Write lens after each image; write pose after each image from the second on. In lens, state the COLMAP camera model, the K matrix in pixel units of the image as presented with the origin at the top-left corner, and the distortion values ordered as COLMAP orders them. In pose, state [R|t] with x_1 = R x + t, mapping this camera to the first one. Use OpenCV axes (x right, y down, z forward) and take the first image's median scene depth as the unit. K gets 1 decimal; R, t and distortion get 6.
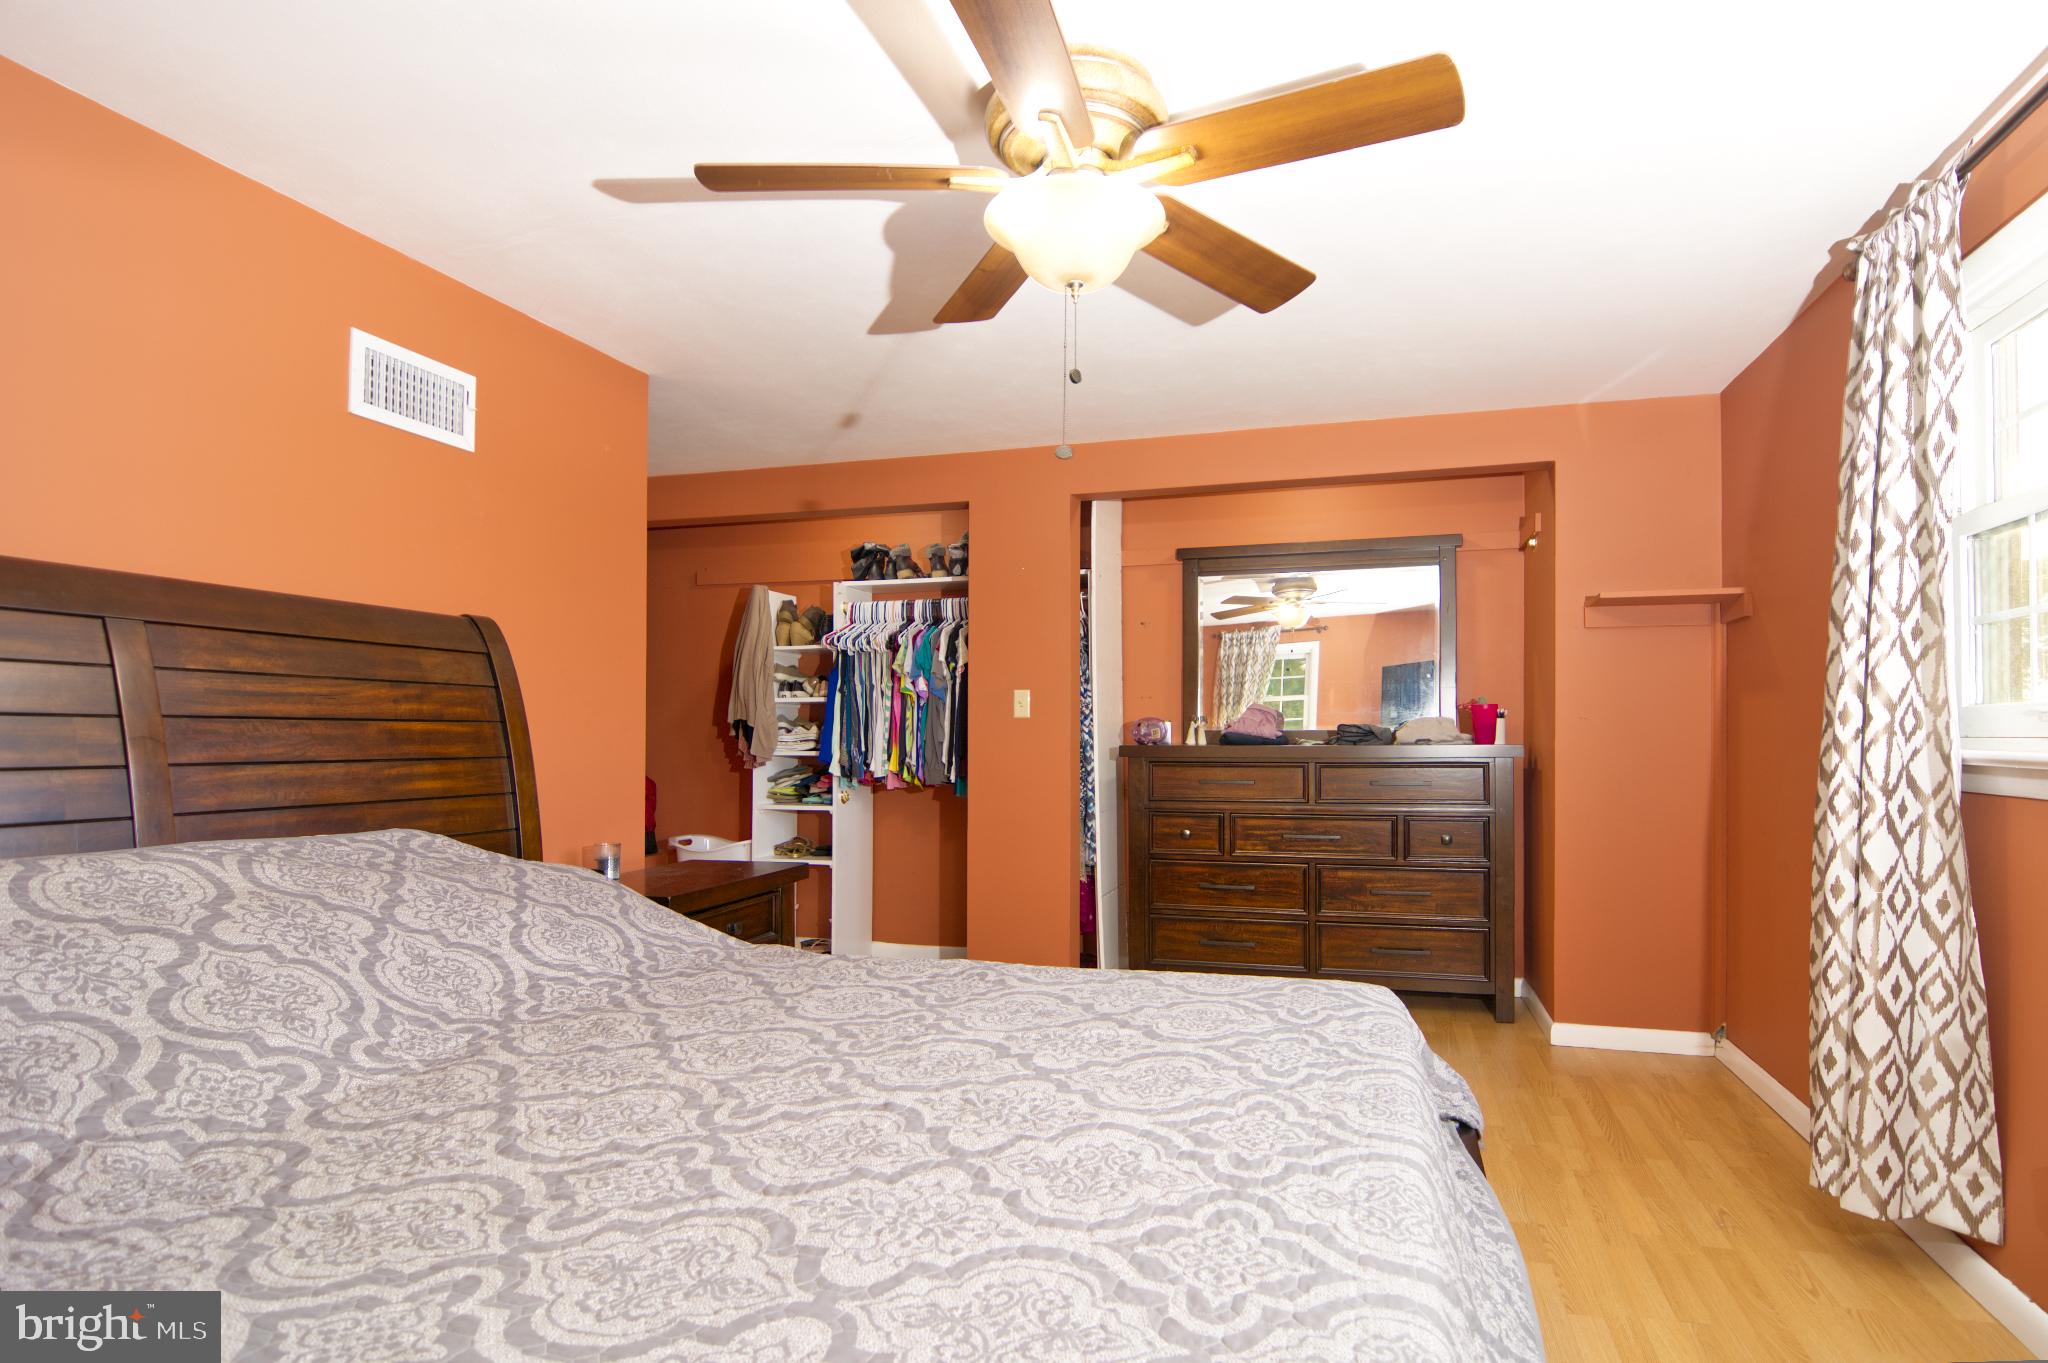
lens RADIAL K [[997.9, 0, 1067.0], [0, 997.9, 706.6], [0, 0, 1]] dist [-0.004266, -0.012767]
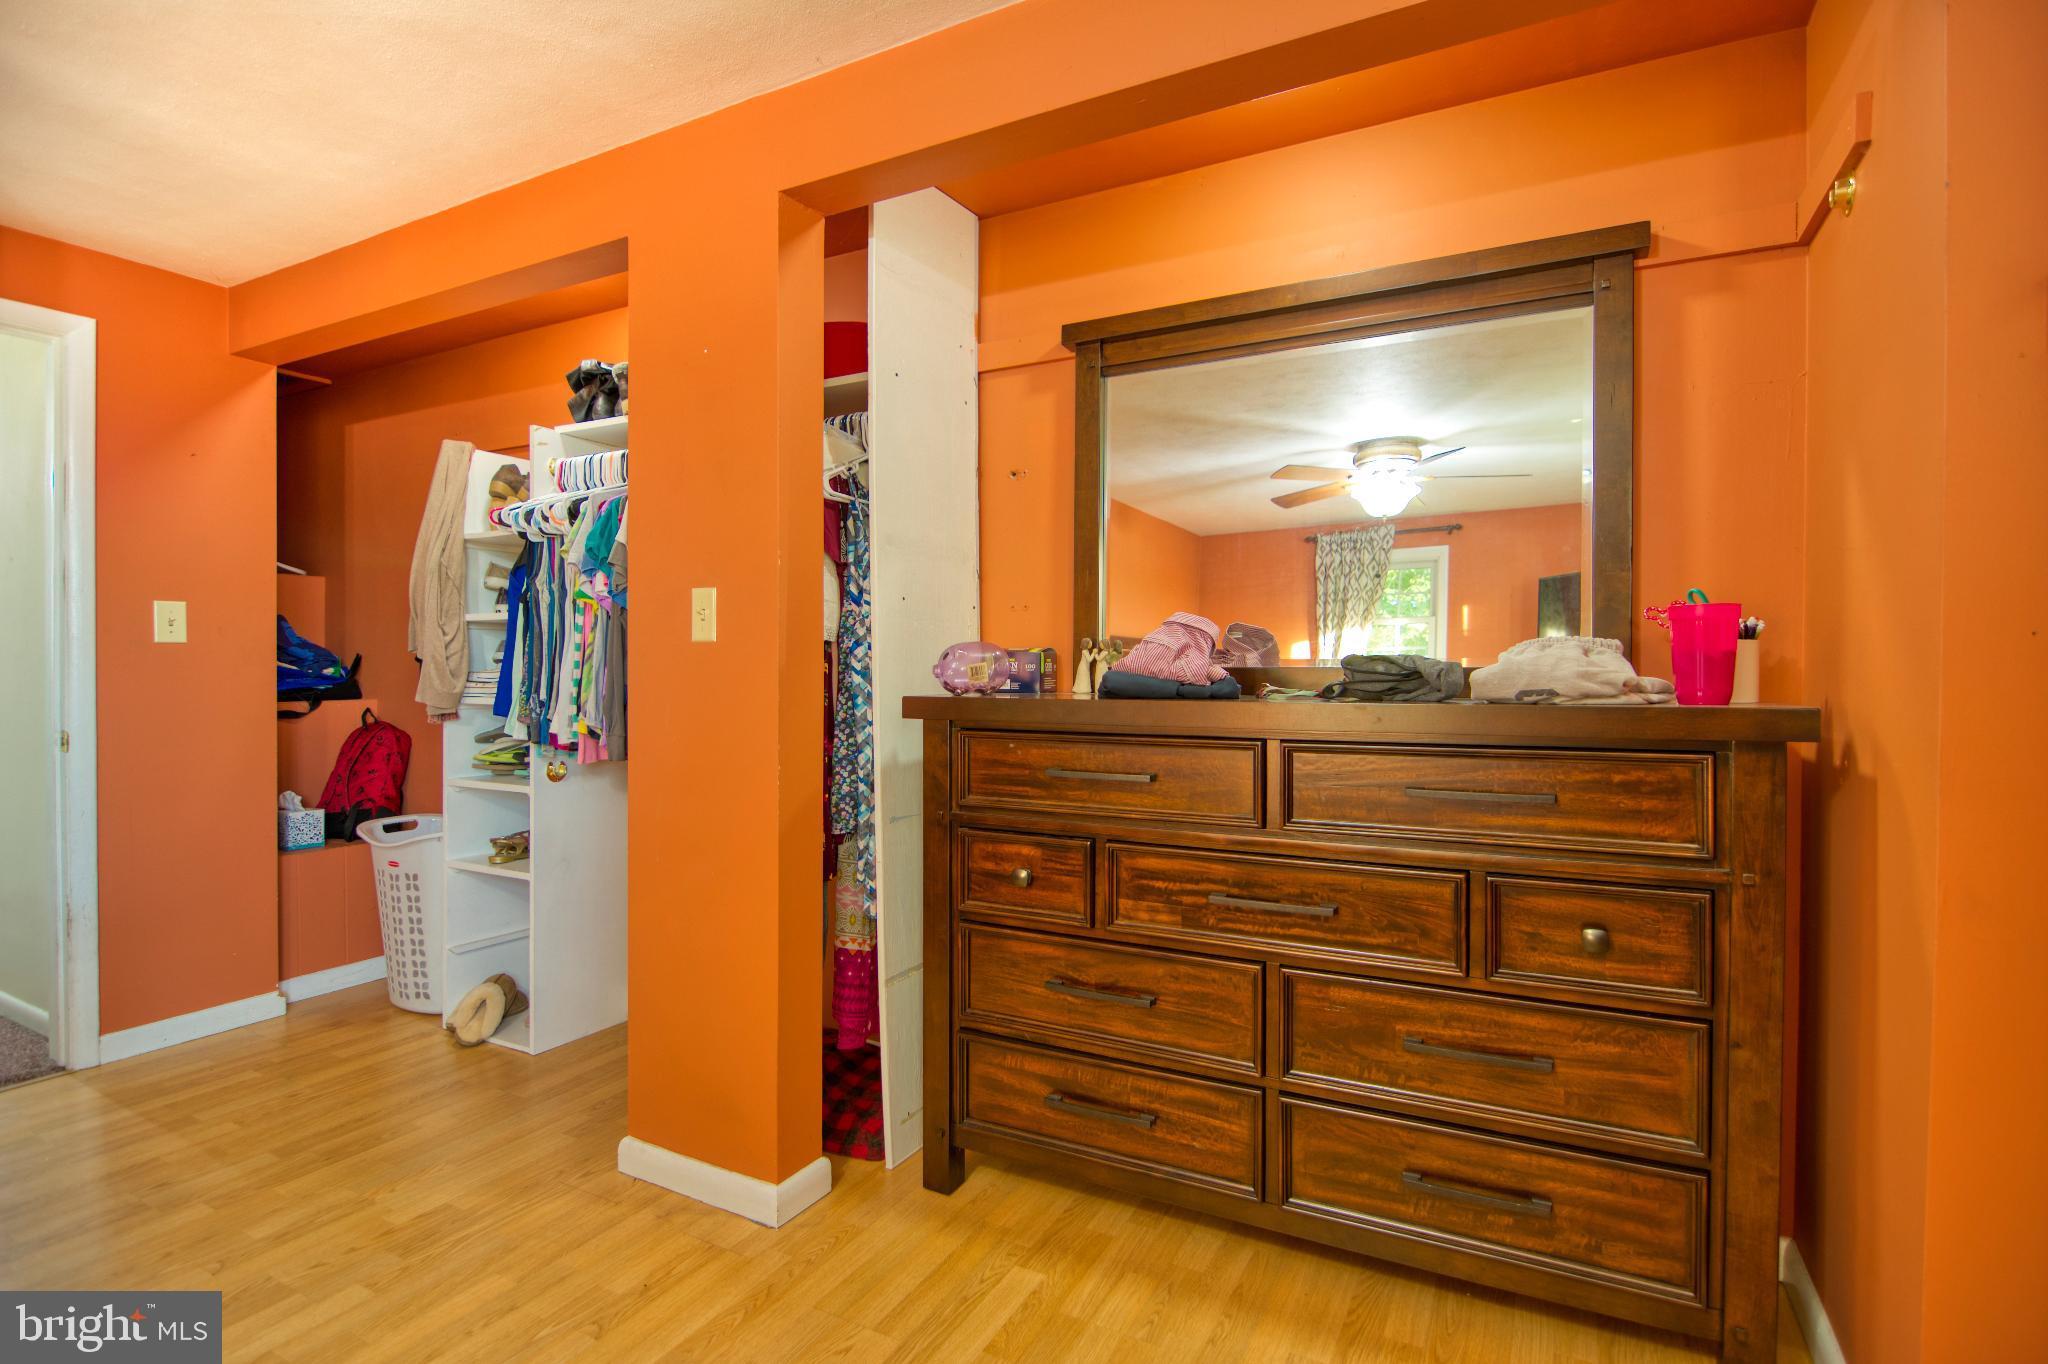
lens RADIAL K [[992.3, 0, 1024.9], [0, 992.3, 663.1], [0, 0, 1]] dist [-0.001024, -0.012351]
pose [[0.978676, 0.002395, -0.205398, 0.218807], [0.002352, 0.999736, 0.022861, 0.010868], [0.205399, -0.022857, 0.978411, 0.520163]]
